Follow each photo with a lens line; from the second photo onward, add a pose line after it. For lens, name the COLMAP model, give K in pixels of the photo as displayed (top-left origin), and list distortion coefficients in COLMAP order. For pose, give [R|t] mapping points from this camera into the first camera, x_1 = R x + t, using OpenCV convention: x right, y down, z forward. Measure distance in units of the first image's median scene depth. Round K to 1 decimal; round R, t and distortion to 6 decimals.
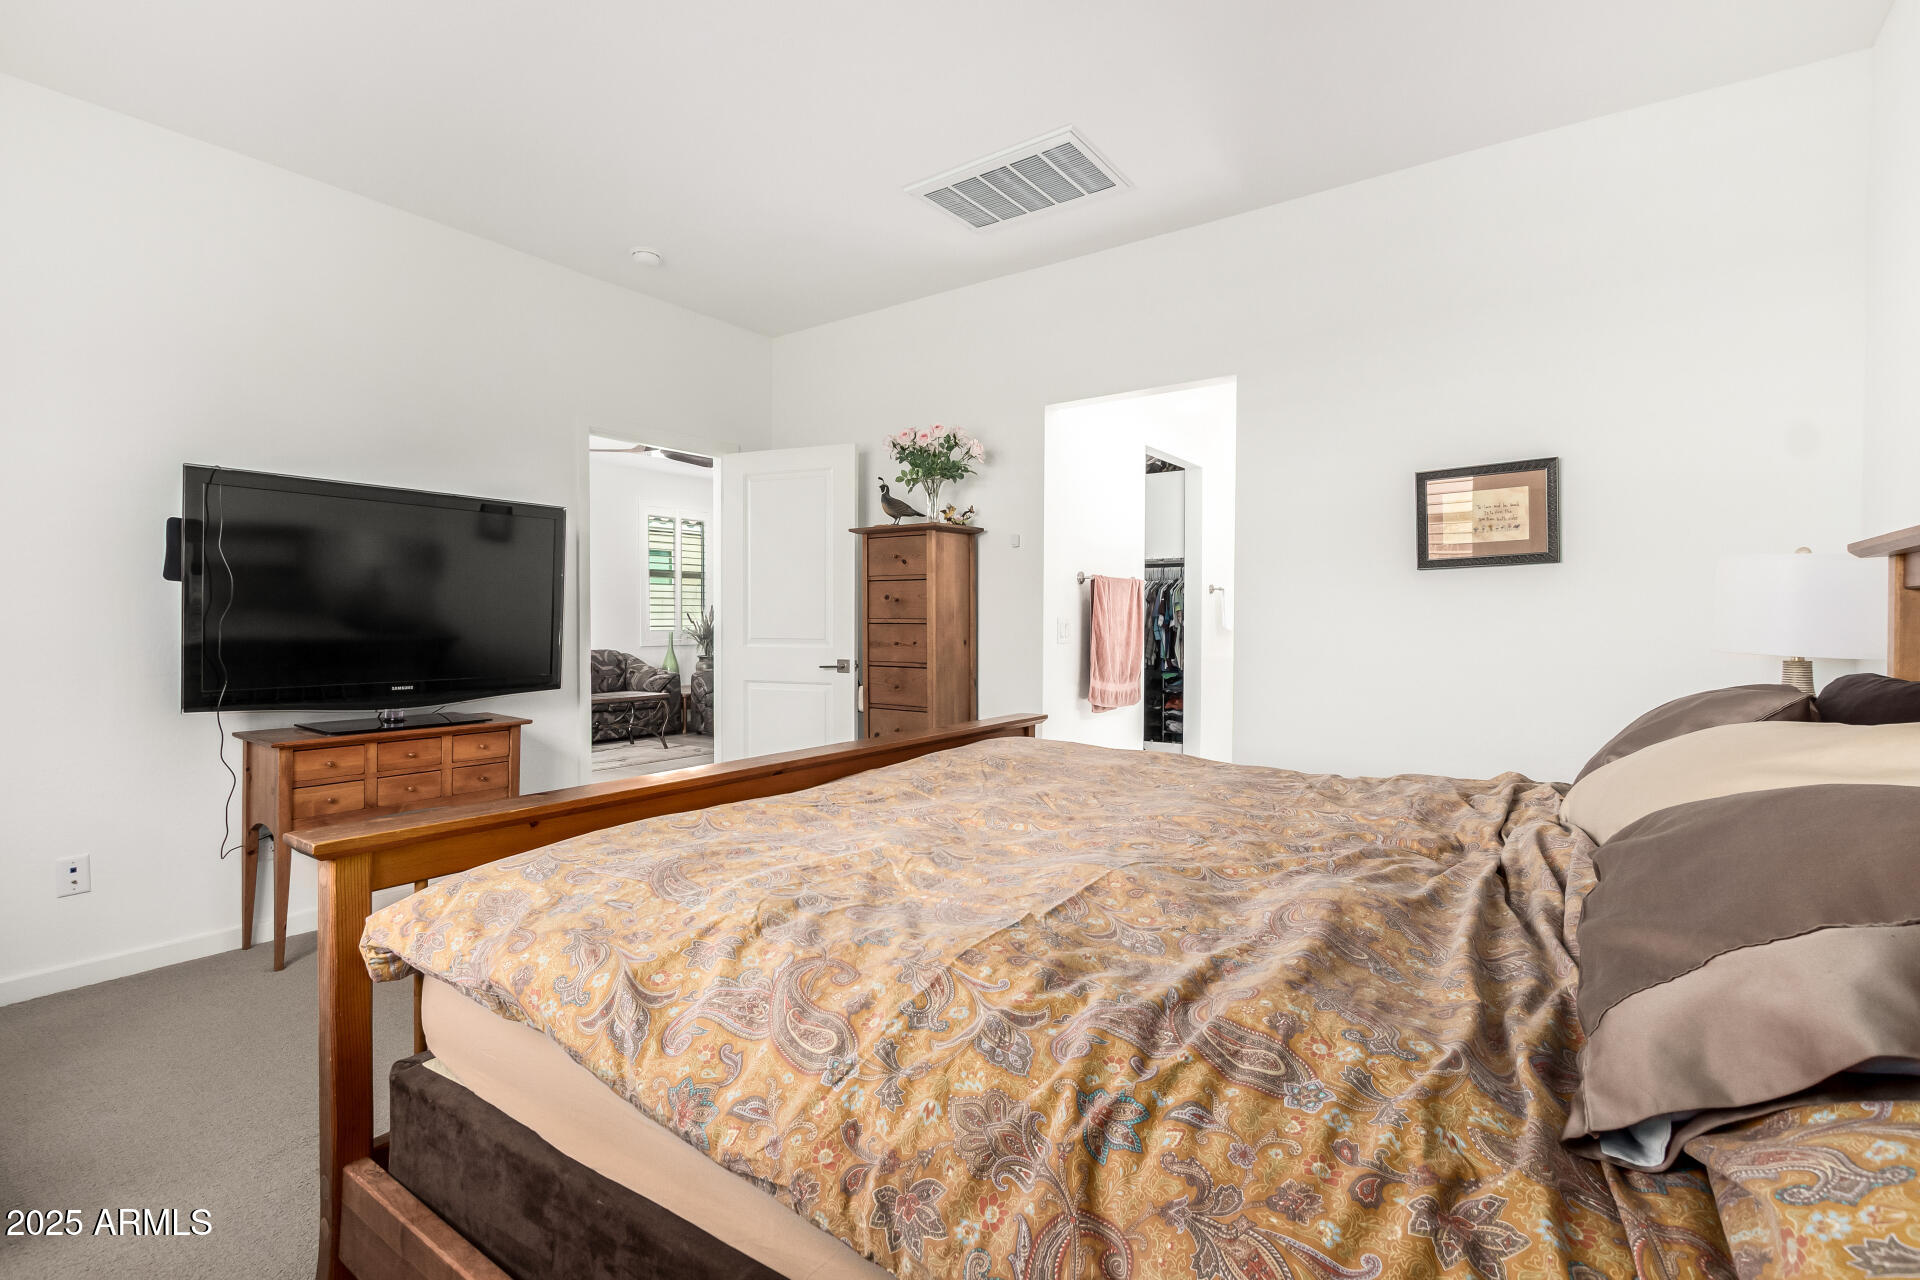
lens RADIAL K [[881.1, 0, 935.7], [0, 881.1, 641.0], [0, 0, 1]] dist [-0.001108, -0.000260]
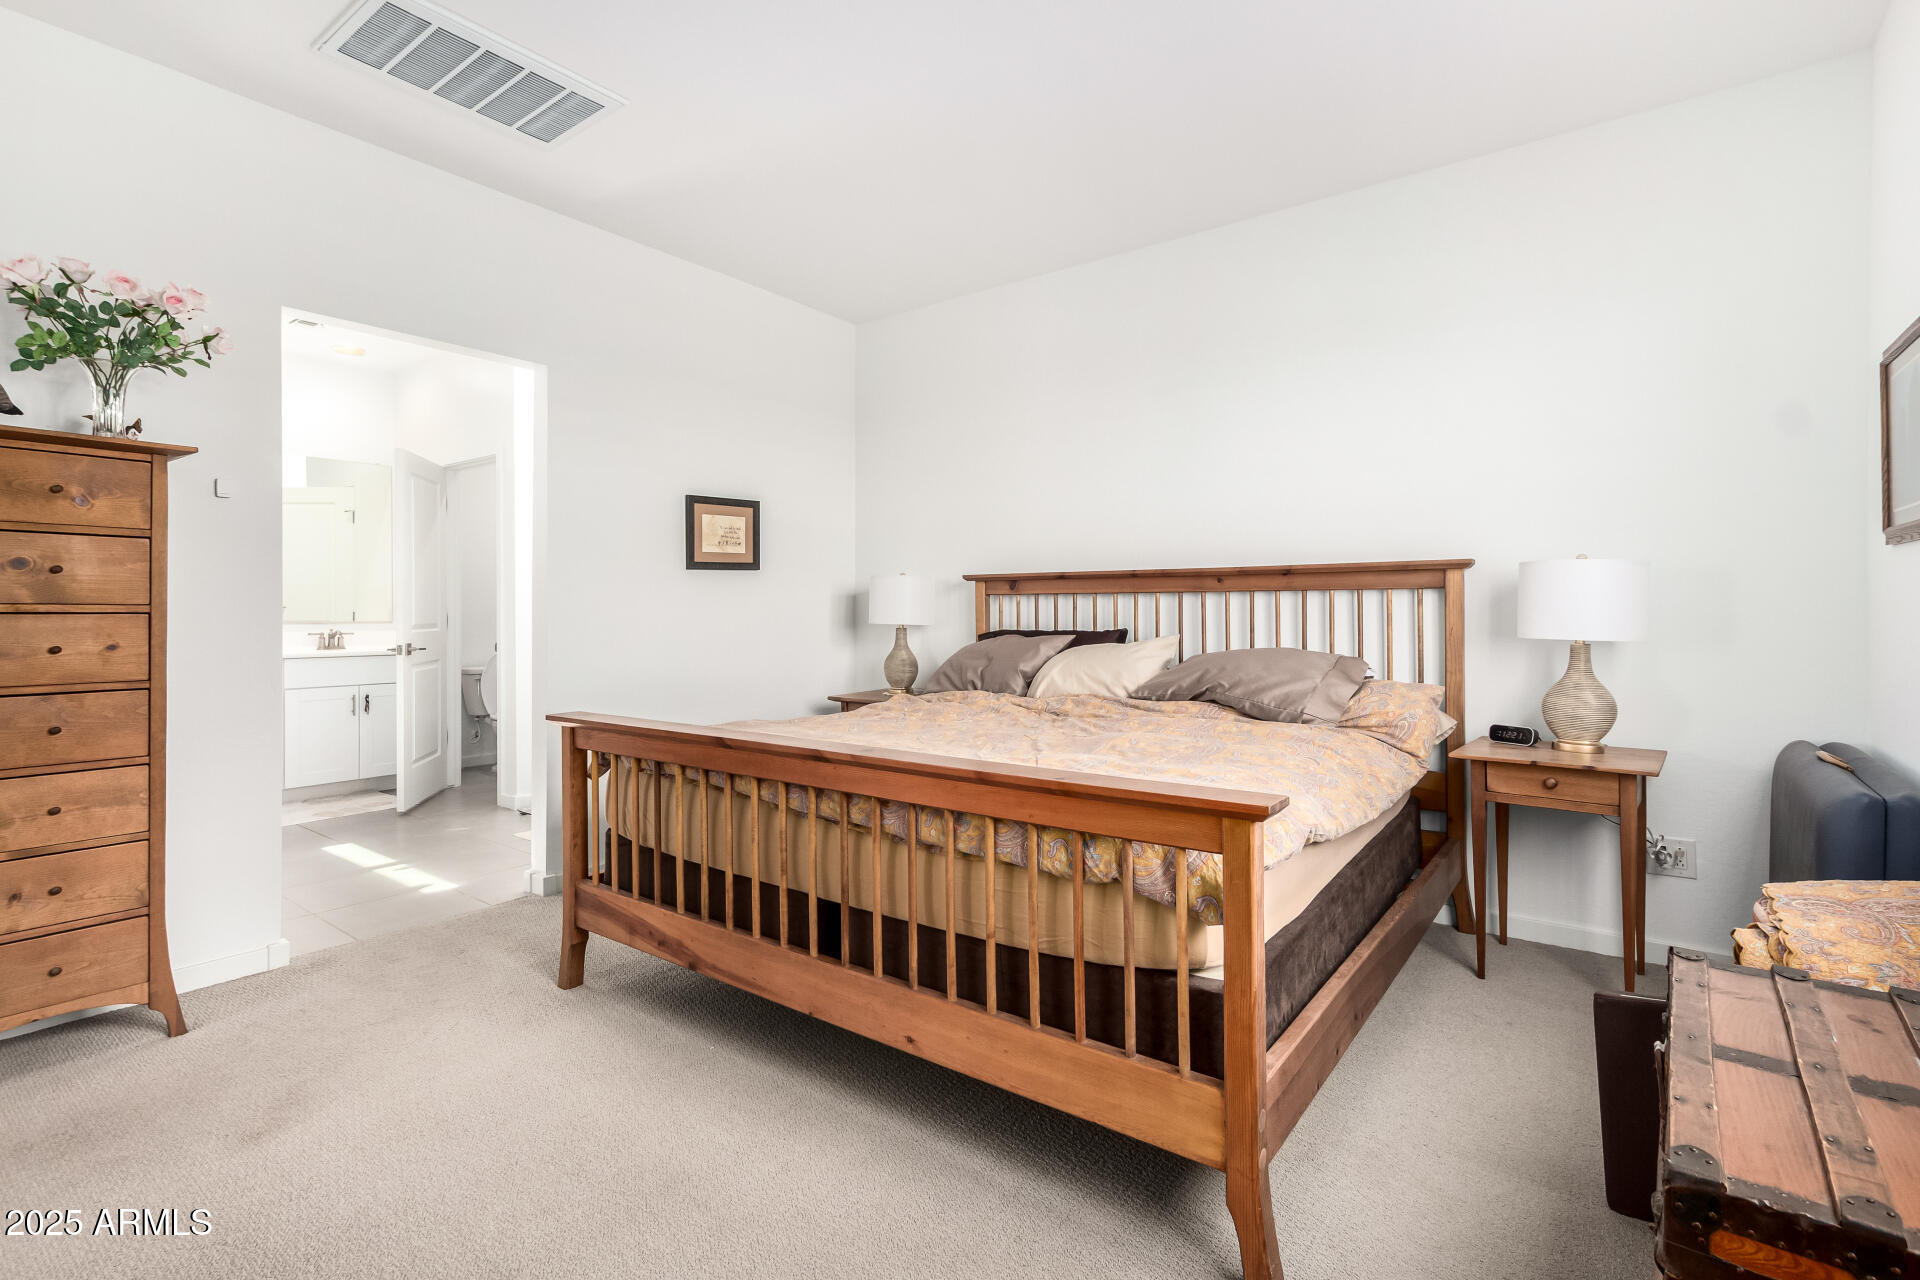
lens RADIAL K [[901.8, 0, 961.1], [0, 901.8, 600.1], [0, 0, 1]] dist [0.001756, 0.000197]
pose [[0.000672, 0.009811, 0.999952, -0.800418], [0.022656, 0.999695, -0.009824, -0.013200], [-0.999743, 0.022662, 0.000450, 0.609847]]
